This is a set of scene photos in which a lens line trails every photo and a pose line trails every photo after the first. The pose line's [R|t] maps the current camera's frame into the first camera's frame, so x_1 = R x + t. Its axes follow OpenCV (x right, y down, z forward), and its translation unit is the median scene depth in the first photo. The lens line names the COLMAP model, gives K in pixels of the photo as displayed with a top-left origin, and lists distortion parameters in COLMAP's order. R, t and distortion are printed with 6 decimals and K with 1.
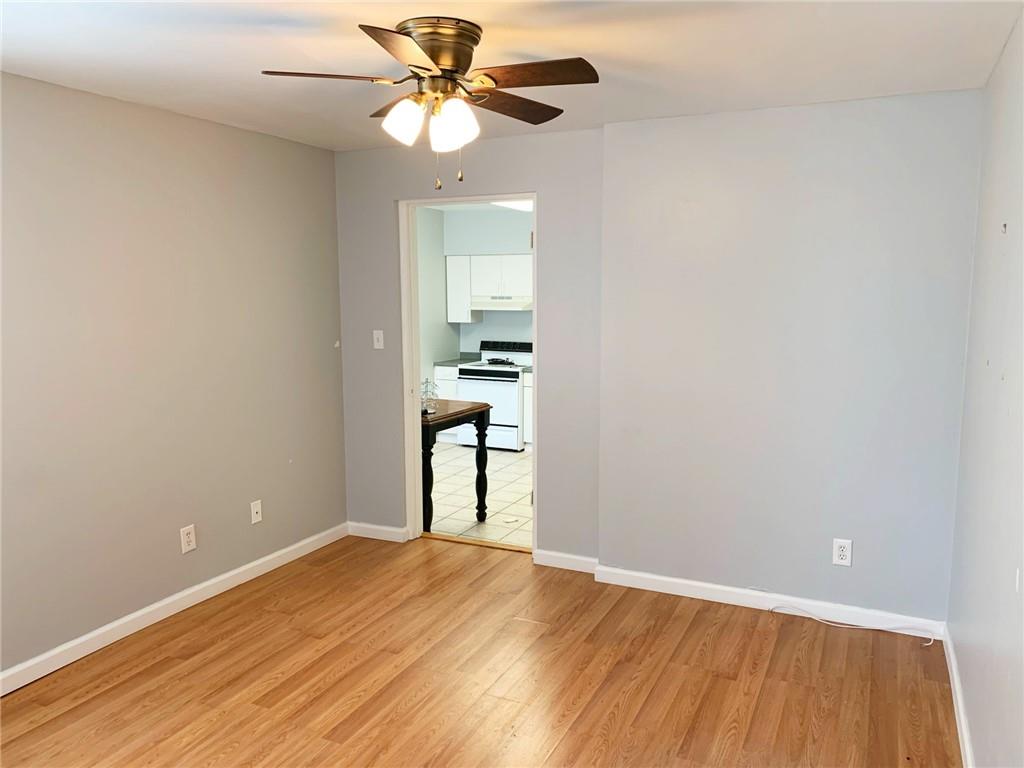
lens RADIAL K [[786.6, 0, 513.0], [0, 786.6, 386.7], [0, 0, 1]] dist [0.009960, -0.004690]
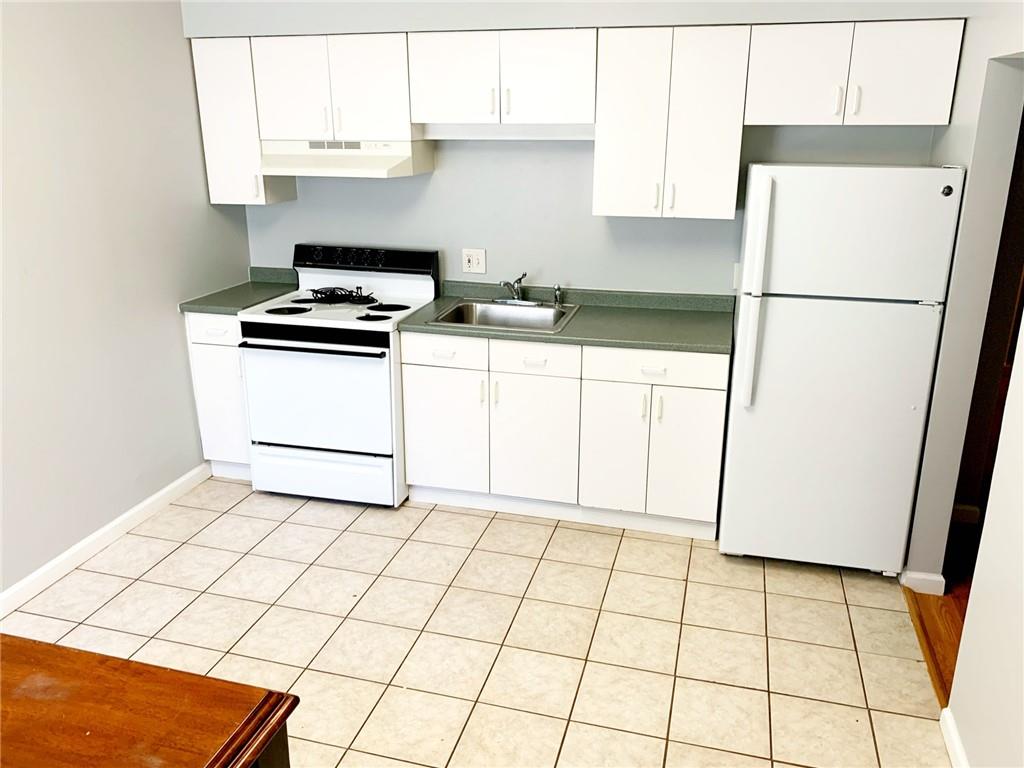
lens RADIAL K [[786.6, 0, 513.1], [0, 786.6, 378.4], [0, 0, 1]] dist [0.009960, -0.004690]
pose [[0.982732, -0.054815, 0.176727, -0.002511], [0.022867, 0.983770, 0.177973, -0.062439], [-0.183615, -0.170859, 0.968036, 0.549466]]
